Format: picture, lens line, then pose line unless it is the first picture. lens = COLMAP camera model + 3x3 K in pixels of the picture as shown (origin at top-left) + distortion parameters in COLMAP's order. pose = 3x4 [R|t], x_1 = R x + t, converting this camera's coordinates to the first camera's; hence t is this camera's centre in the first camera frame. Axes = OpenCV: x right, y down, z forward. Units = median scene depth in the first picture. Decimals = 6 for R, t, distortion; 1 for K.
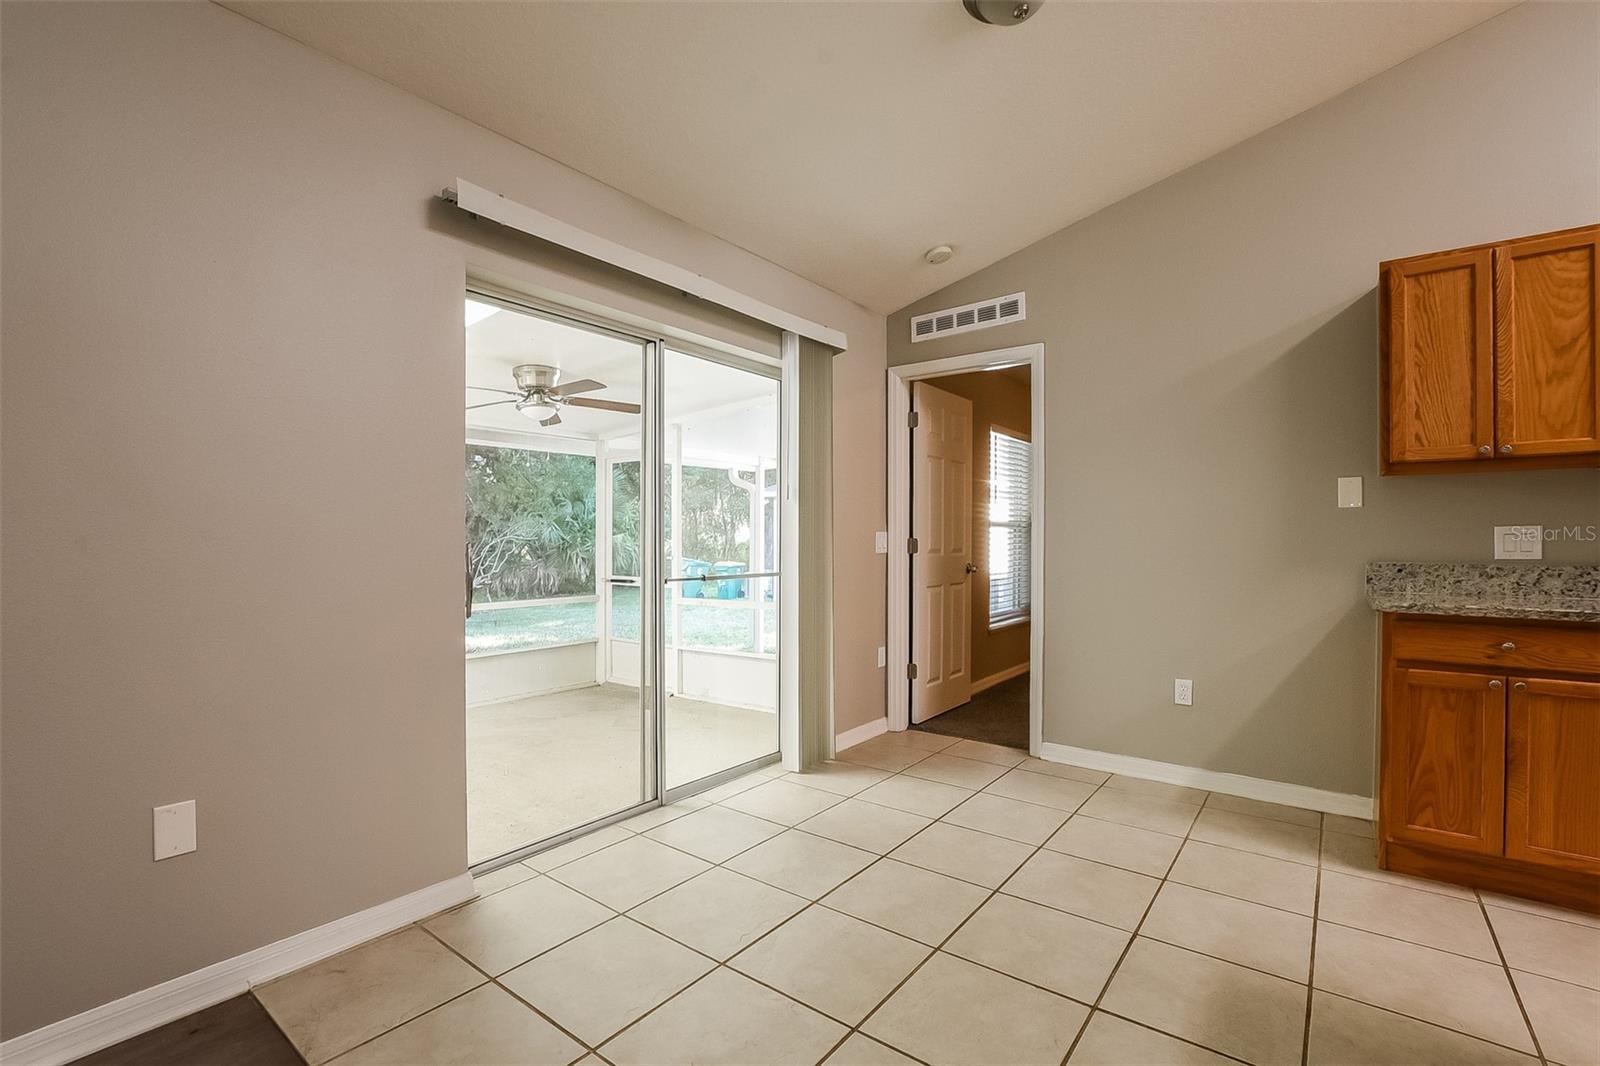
lens RADIAL K [[732.7, 0, 805.8], [0, 732.7, 539.8], [0, 0, 1]] dist [-0.028798, 0.000274]
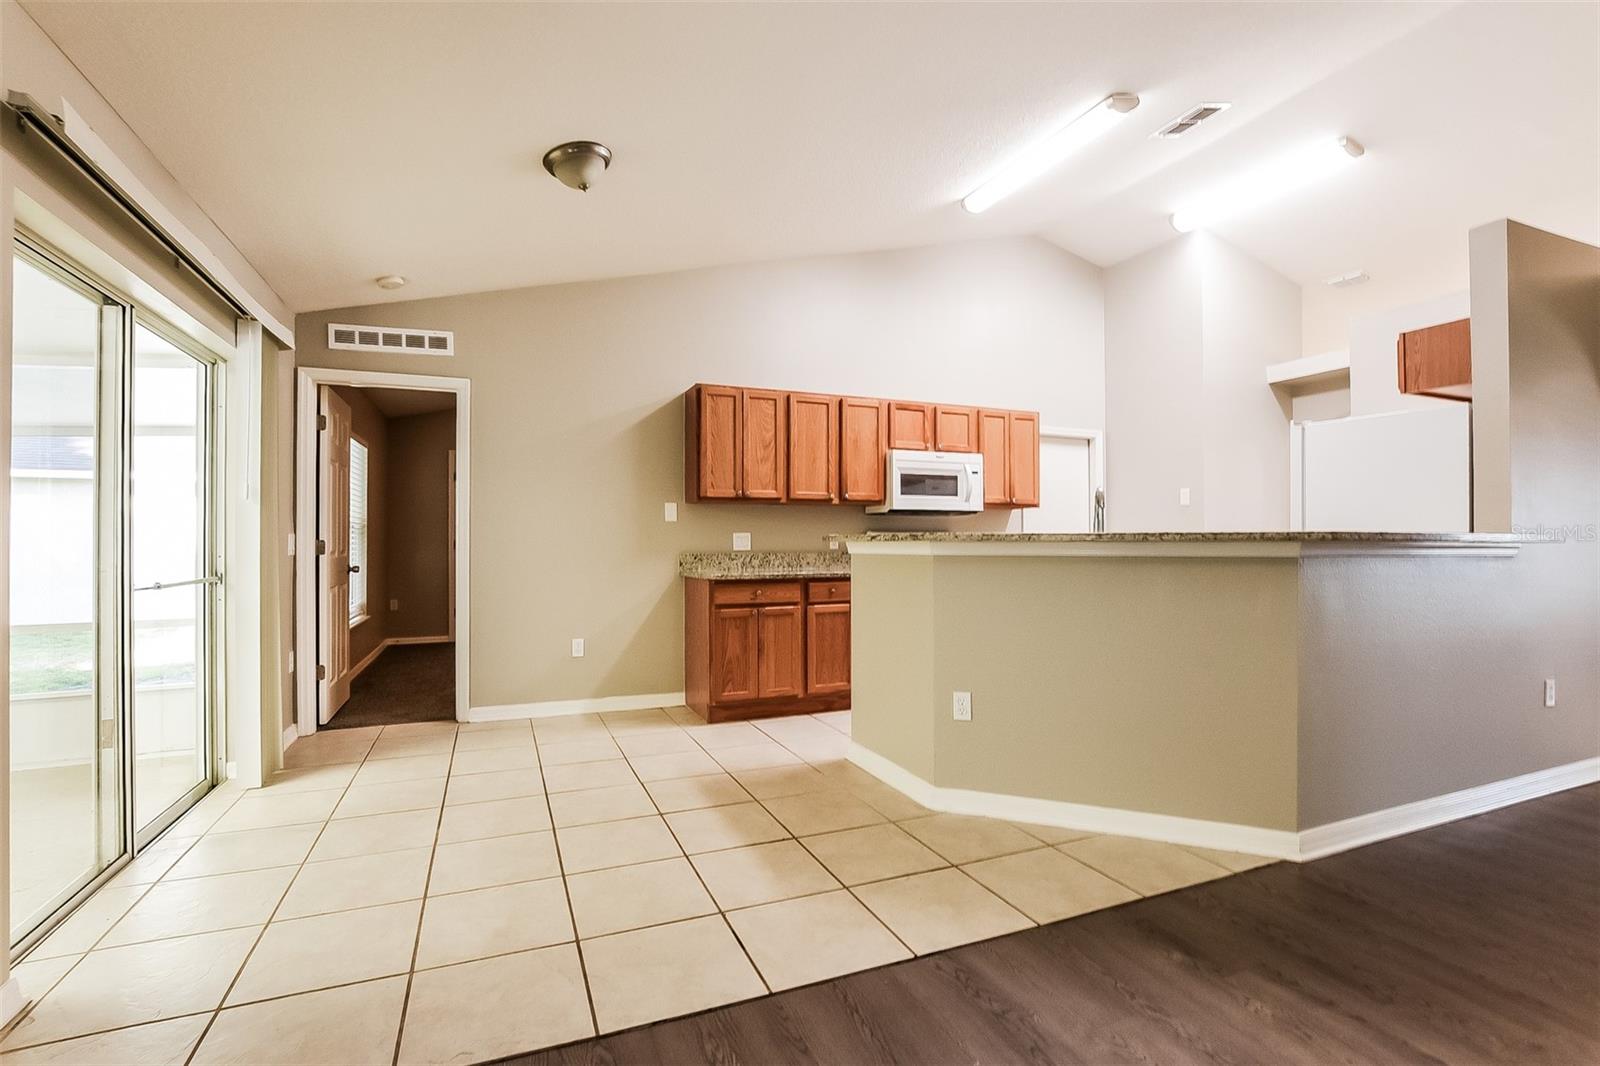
lens RADIAL K [[715.5, 0, 791.4], [0, 715.5, 532.7], [0, 0, 1]] dist [-0.016784, 0.000117]
pose [[0.493590, 0.007576, 0.869662, -0.621412], [0.004107, 0.999931, -0.011042, 0.001592], [-0.869685, 0.009022, 0.493524, -0.071858]]
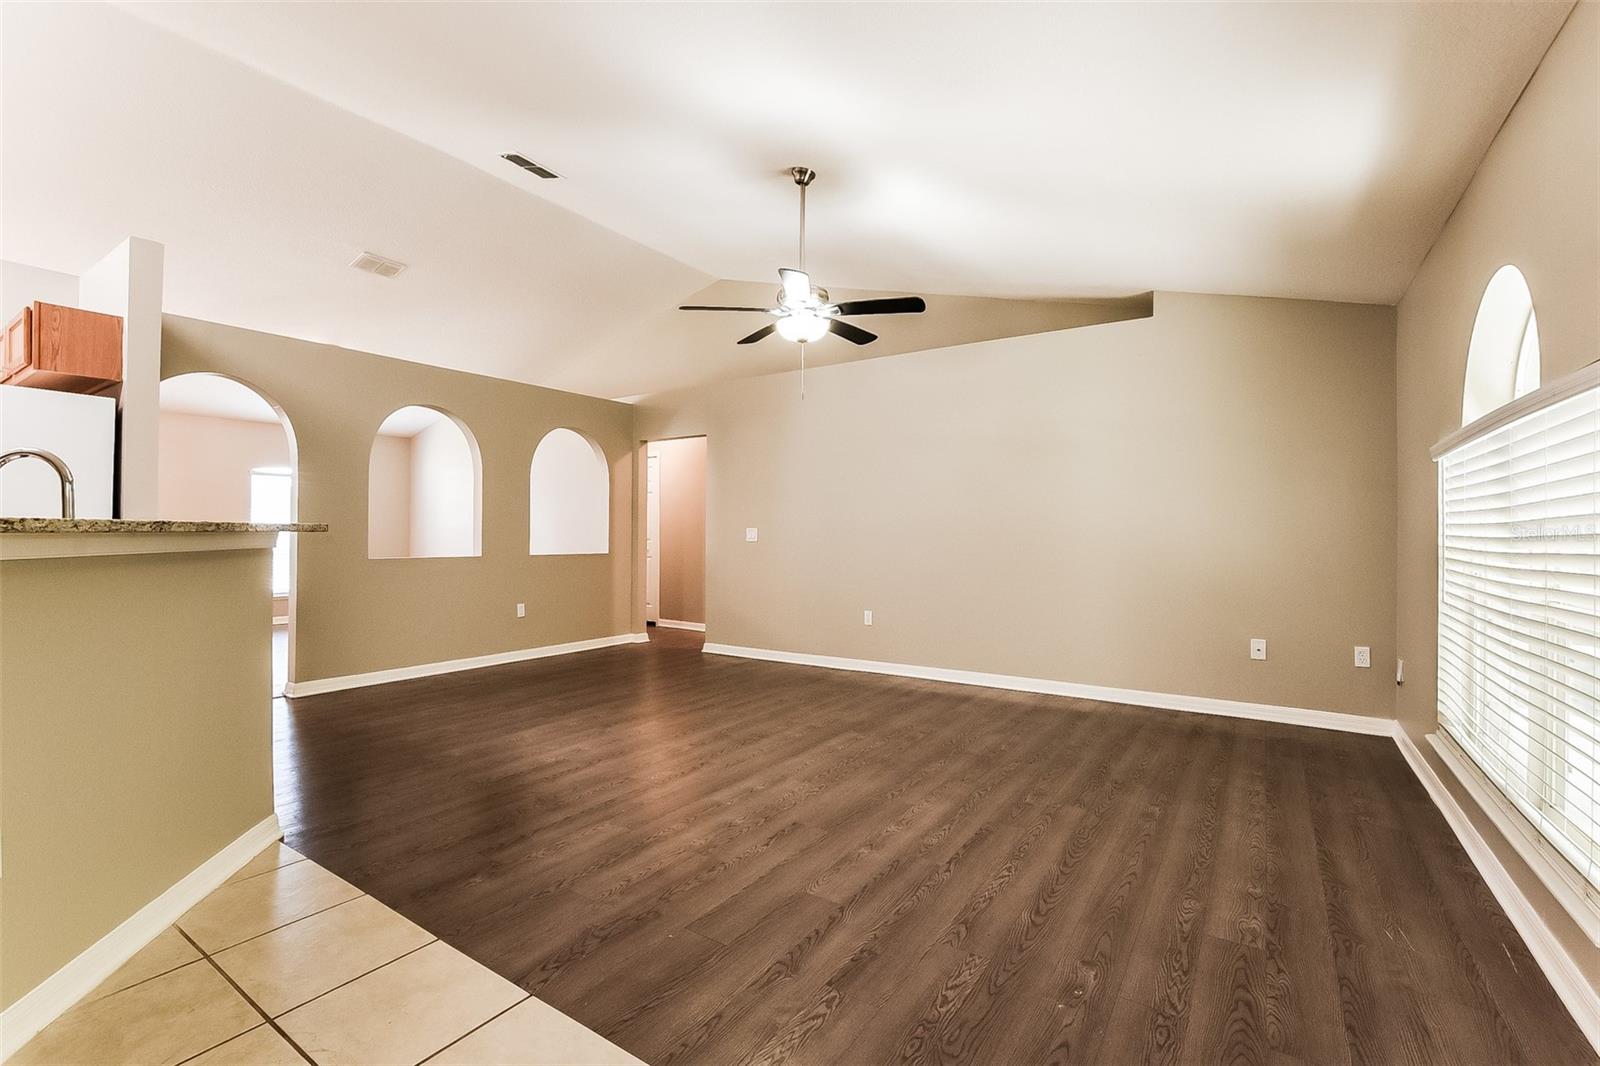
lens RADIAL K [[715.5, 0, 791.4], [0, 715.5, 532.7], [0, 0, 1]] dist [-0.016784, 0.000117]
pose [[-0.997778, -0.005458, -0.066401, -0.096918], [-0.005753, 0.999974, 0.004255, -0.003182], [0.066377, 0.004628, -0.997784, 0.877185]]
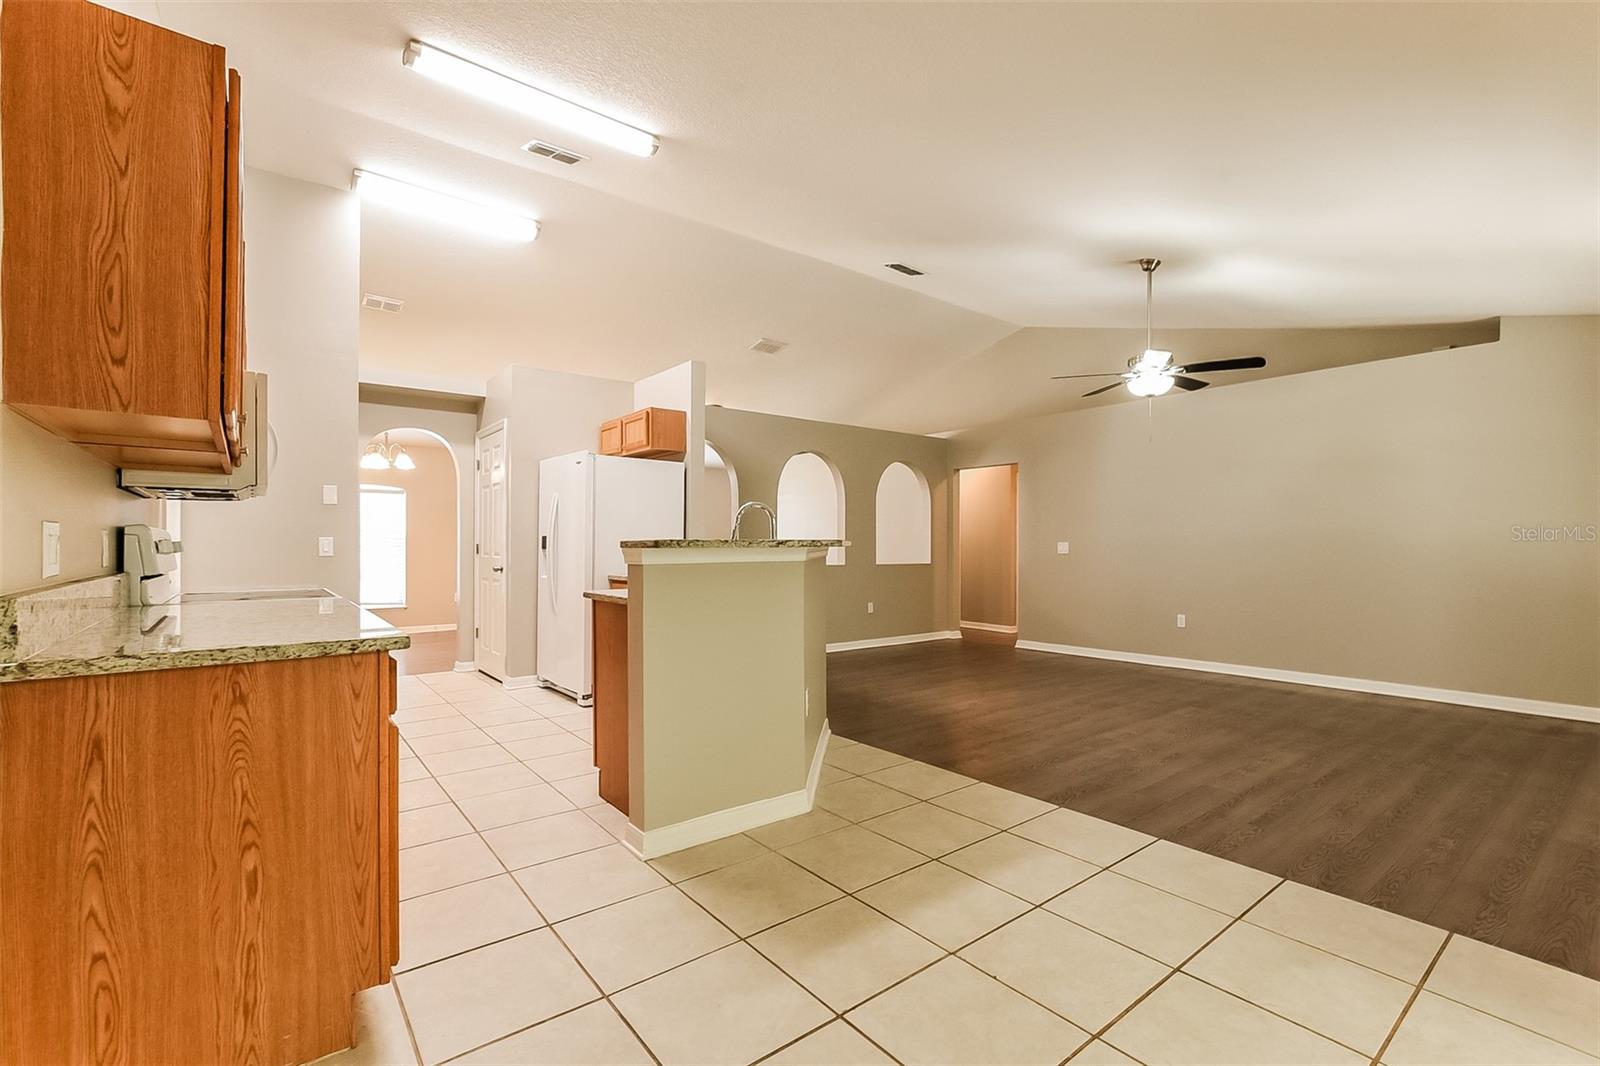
lens RADIAL K [[704.9, 0, 794.3], [0, 704.9, 546.0], [0, 0, 1]] dist [-0.002064, 0.000302]
pose [[-0.969466, -0.003057, 0.245206, 0.250305], [-0.002010, 0.999988, 0.004523, -0.003745], [-0.245217, 0.003893, -0.969460, 1.453436]]
